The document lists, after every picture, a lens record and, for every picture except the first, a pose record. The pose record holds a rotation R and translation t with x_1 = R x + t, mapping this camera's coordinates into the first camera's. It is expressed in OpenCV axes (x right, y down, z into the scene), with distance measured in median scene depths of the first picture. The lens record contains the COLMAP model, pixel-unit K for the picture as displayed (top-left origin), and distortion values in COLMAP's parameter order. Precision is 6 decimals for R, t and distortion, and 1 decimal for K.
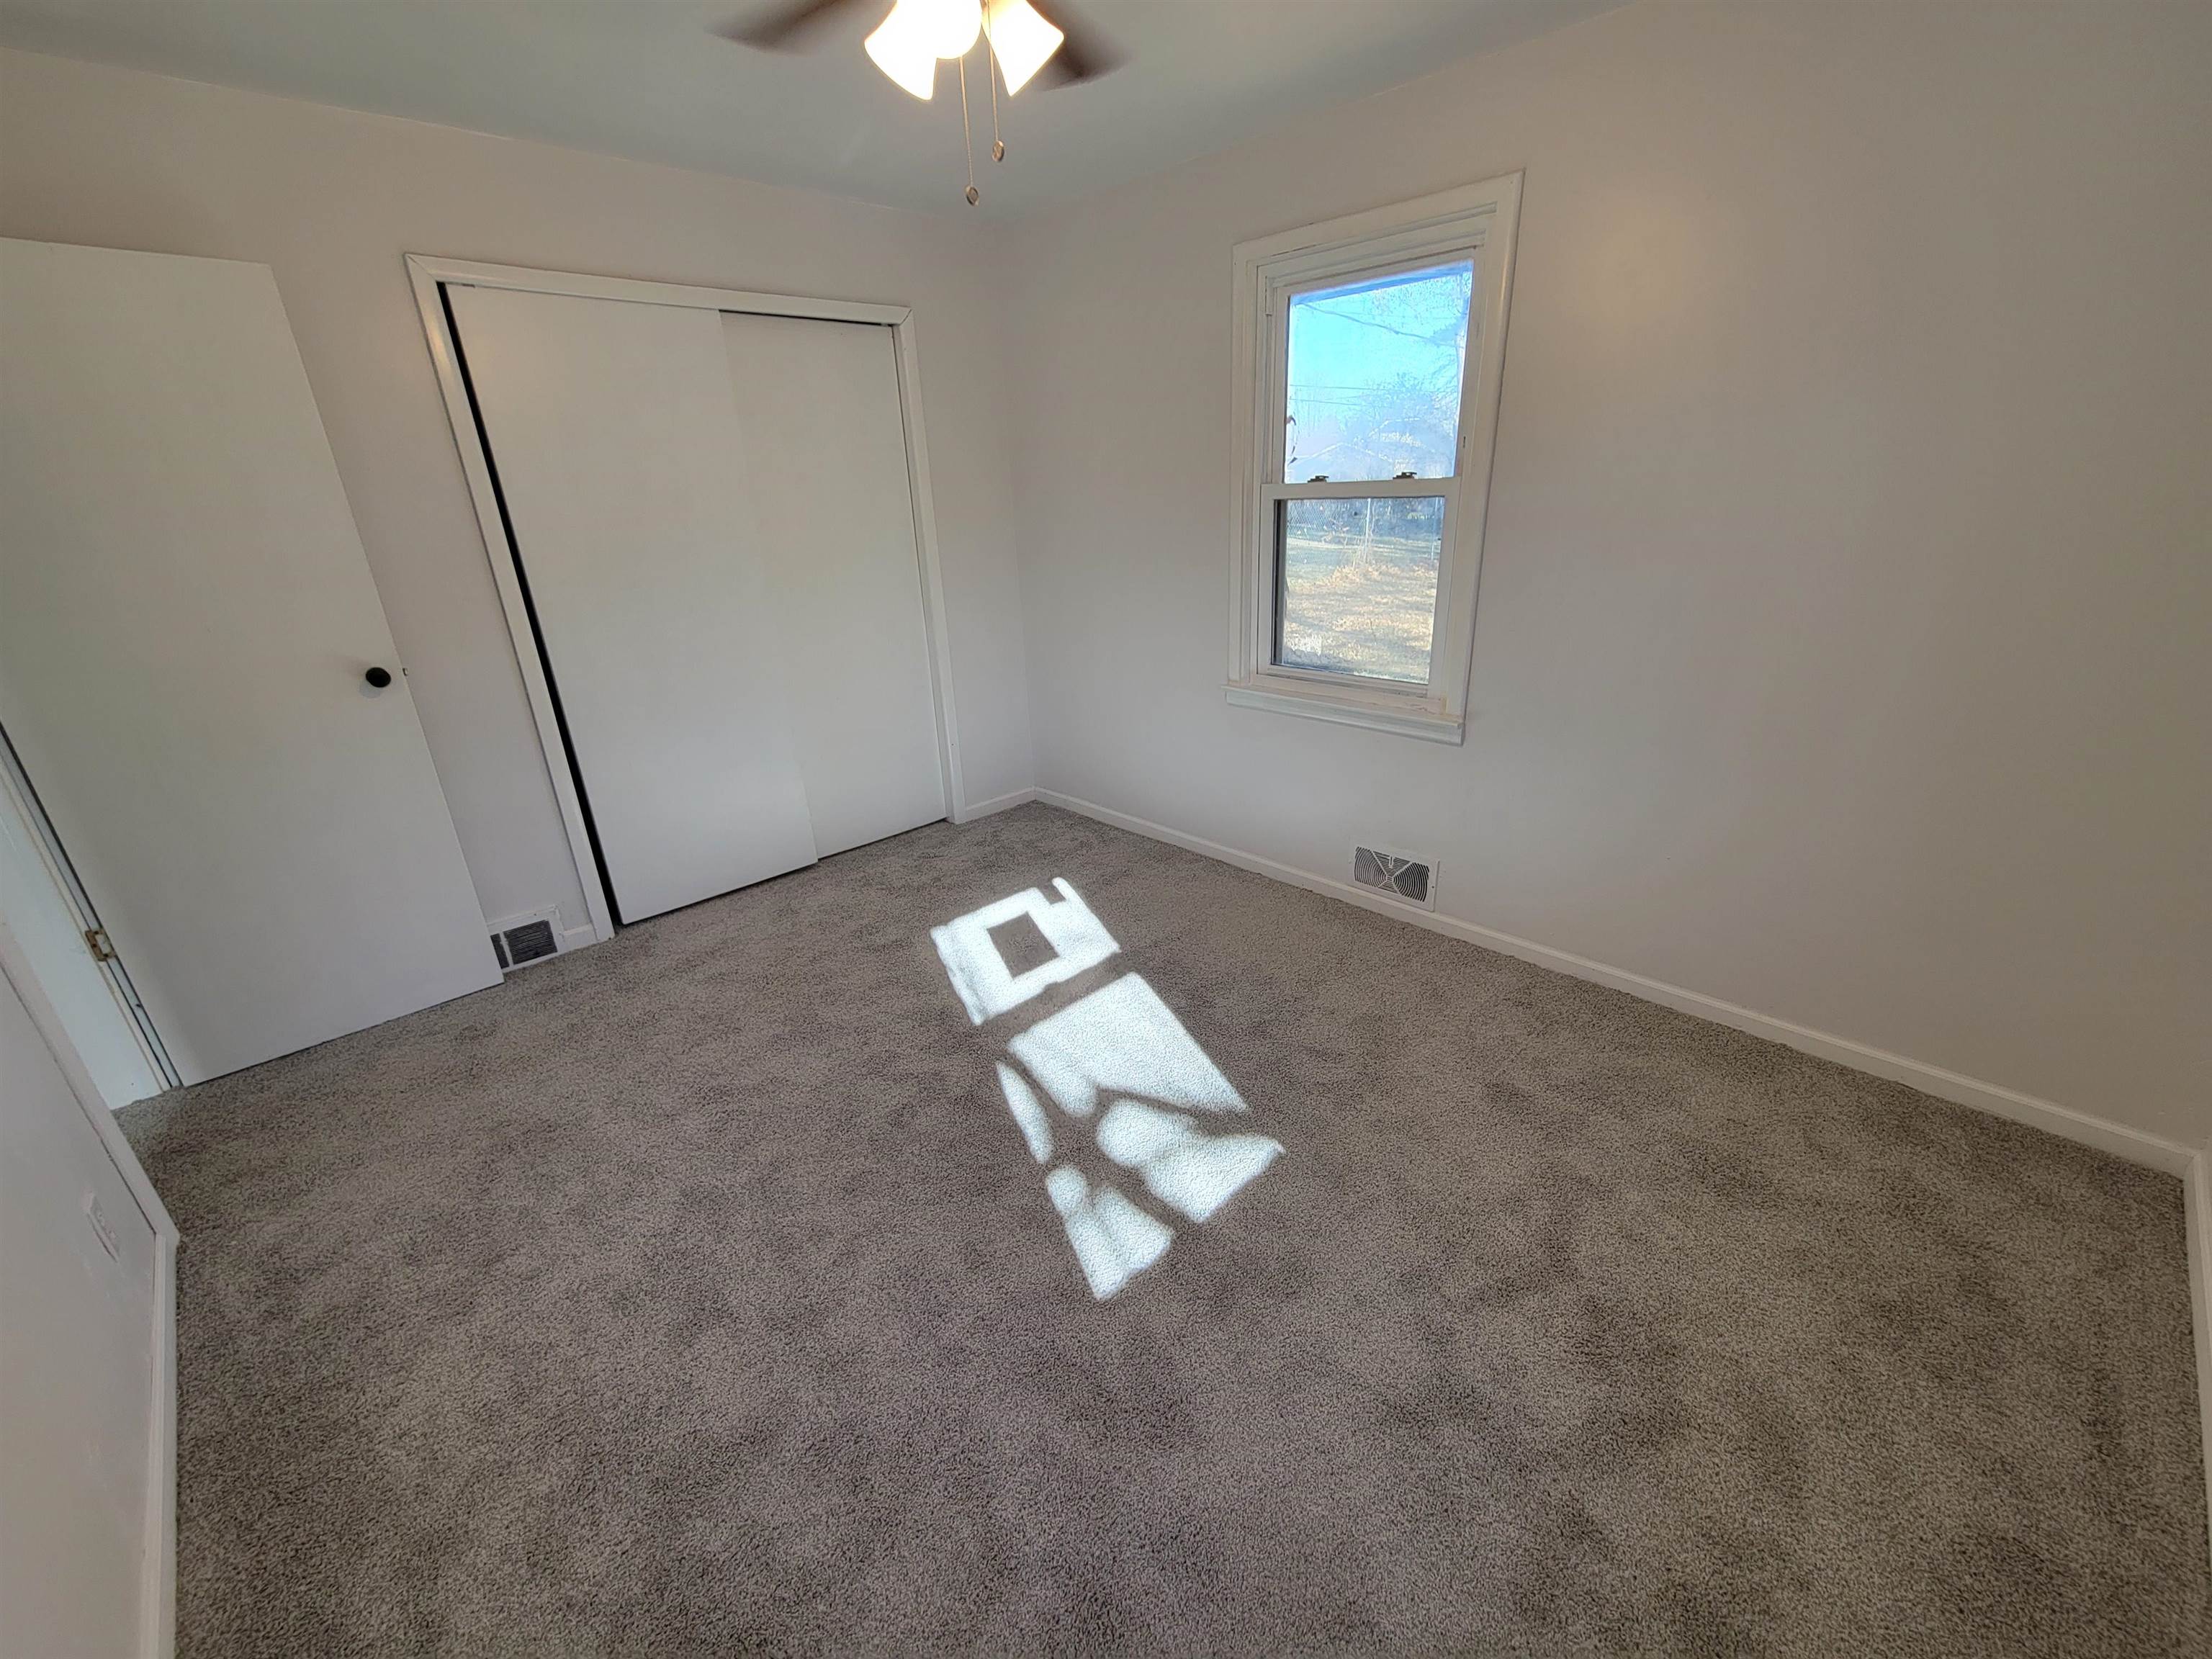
lens RADIAL K [[880.8, 0, 1106.0], [0, 880.8, 829.5], [0, 0, 1]] dist [0.000386, -0.000075]
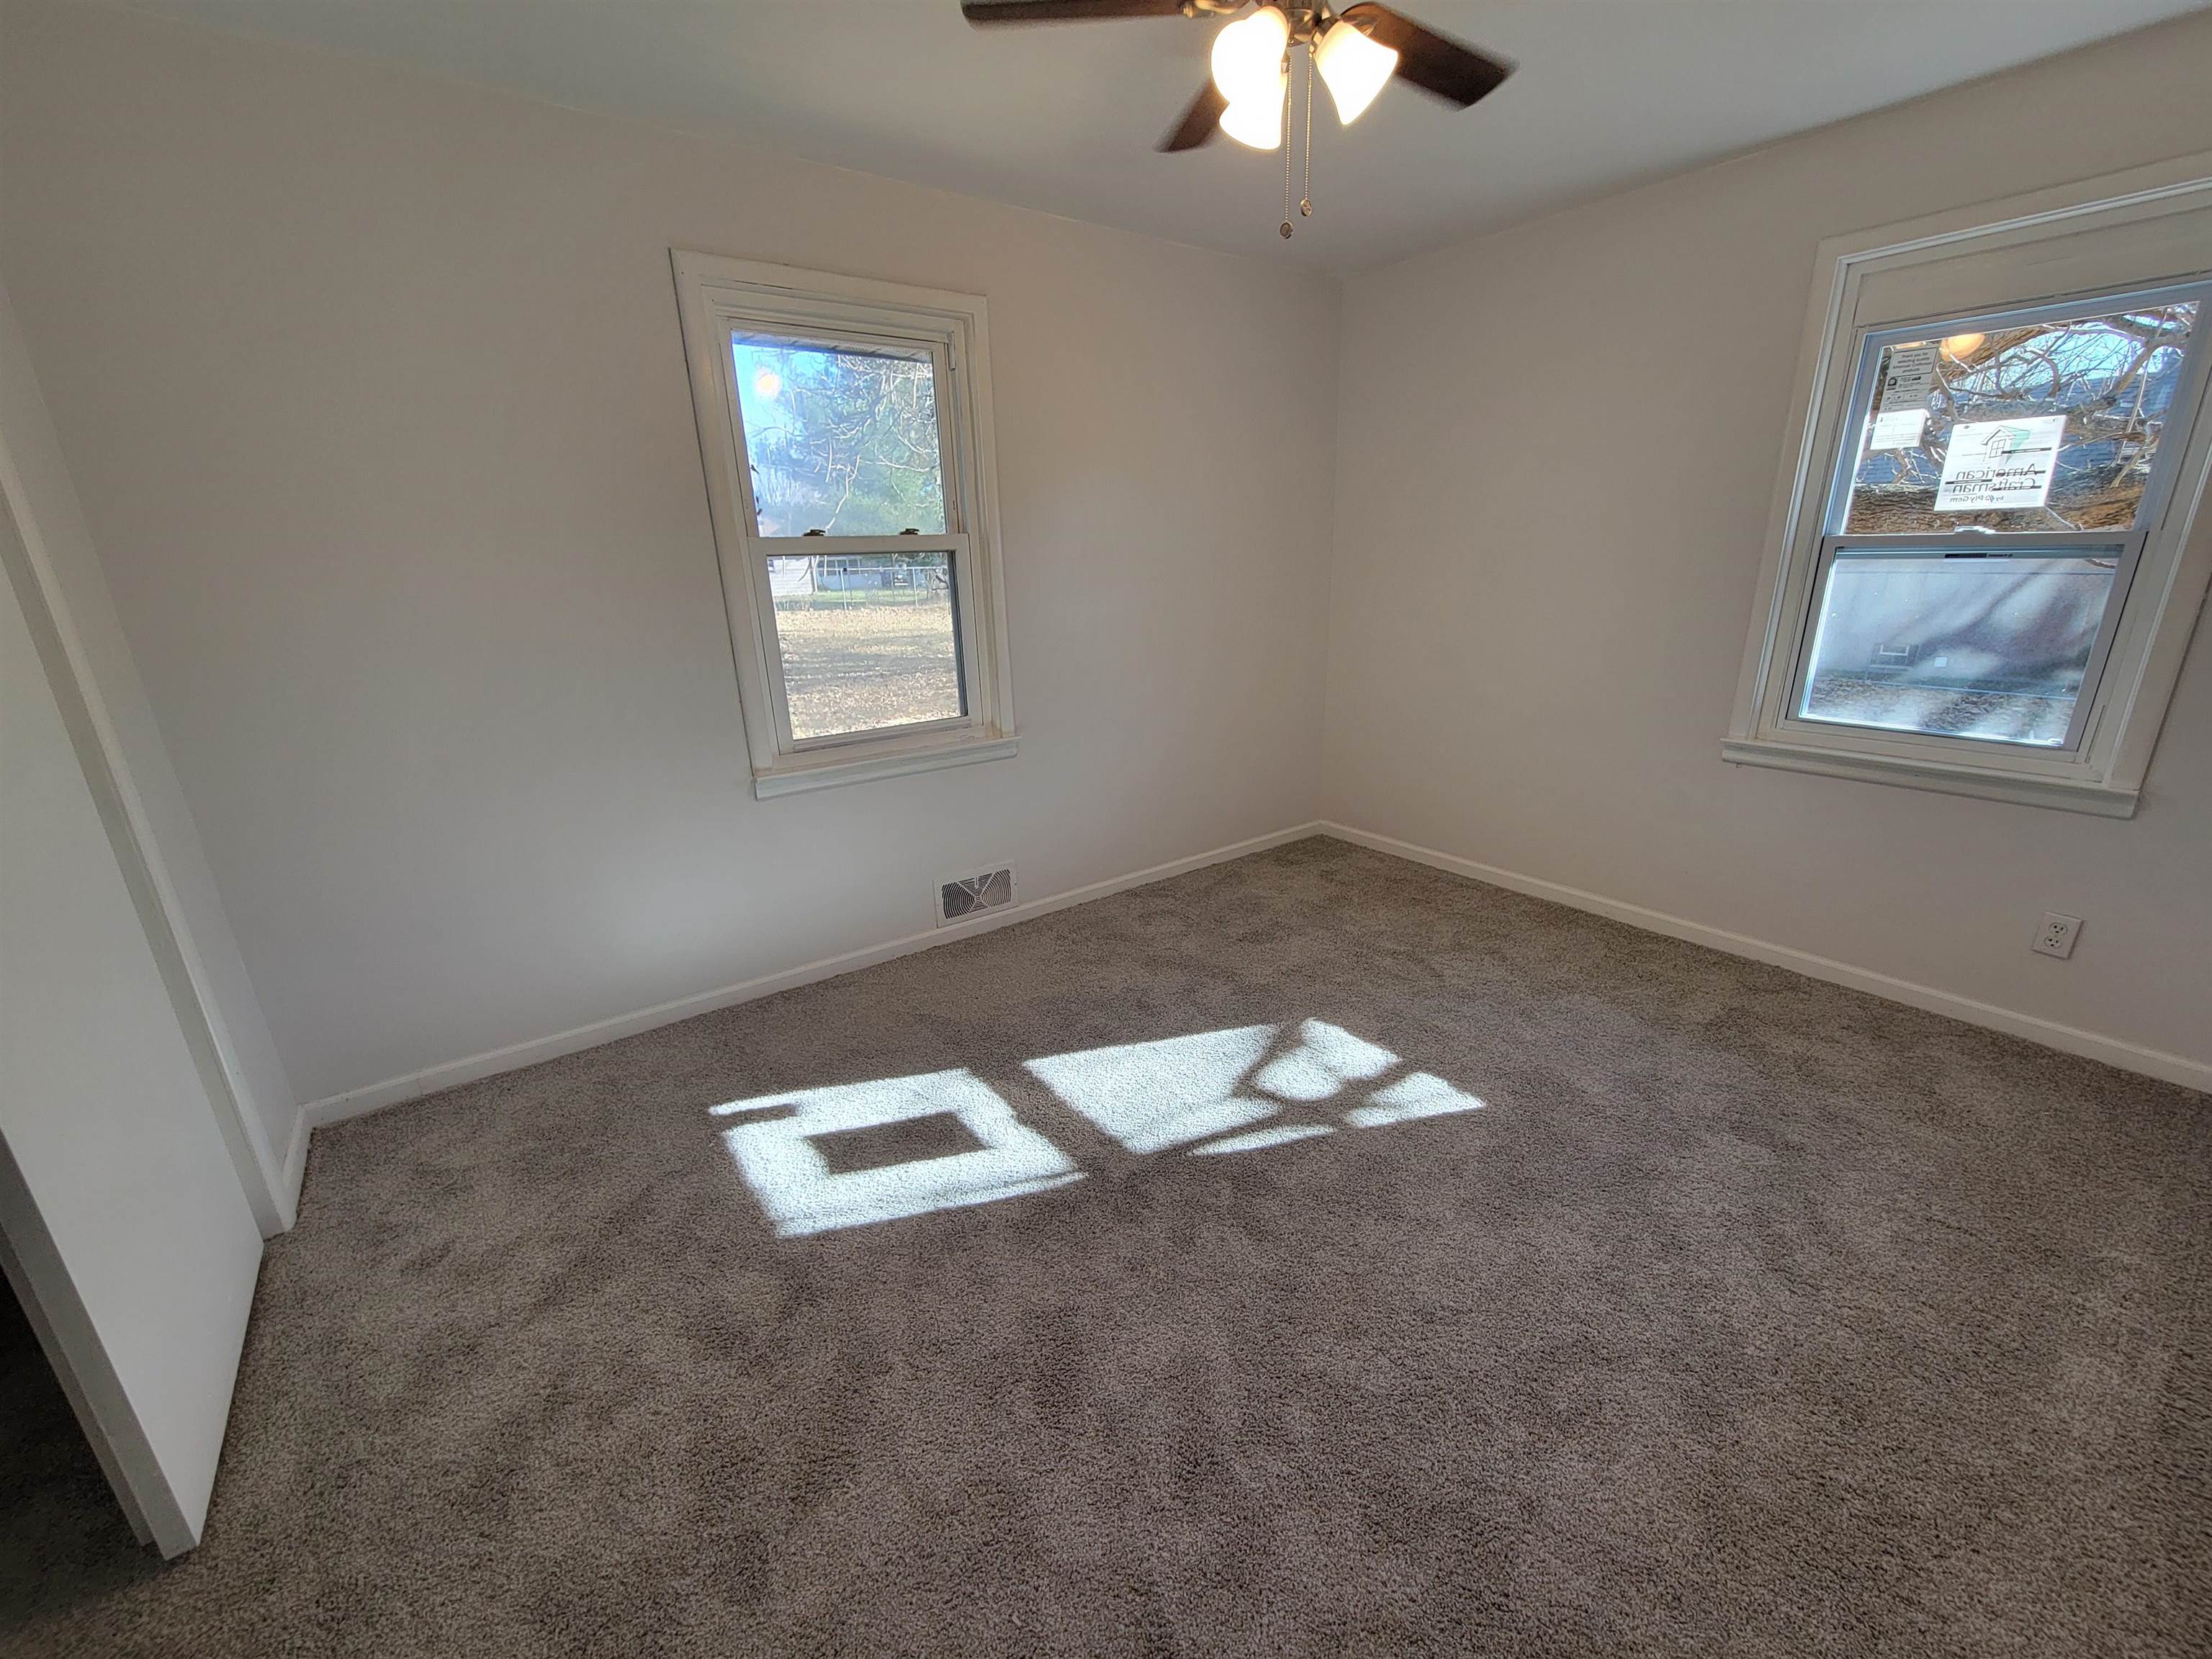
lens RADIAL K [[904.5, 0, 1123.1], [0, 904.5, 844.6], [0, 0, 1]] dist [-0.000984, -0.000552]
pose [[0.152675, -0.294341, 0.943427, -0.773421], [0.369152, 0.902506, 0.221834, -0.209691], [-0.916743, 0.314400, 0.246447, 0.621254]]
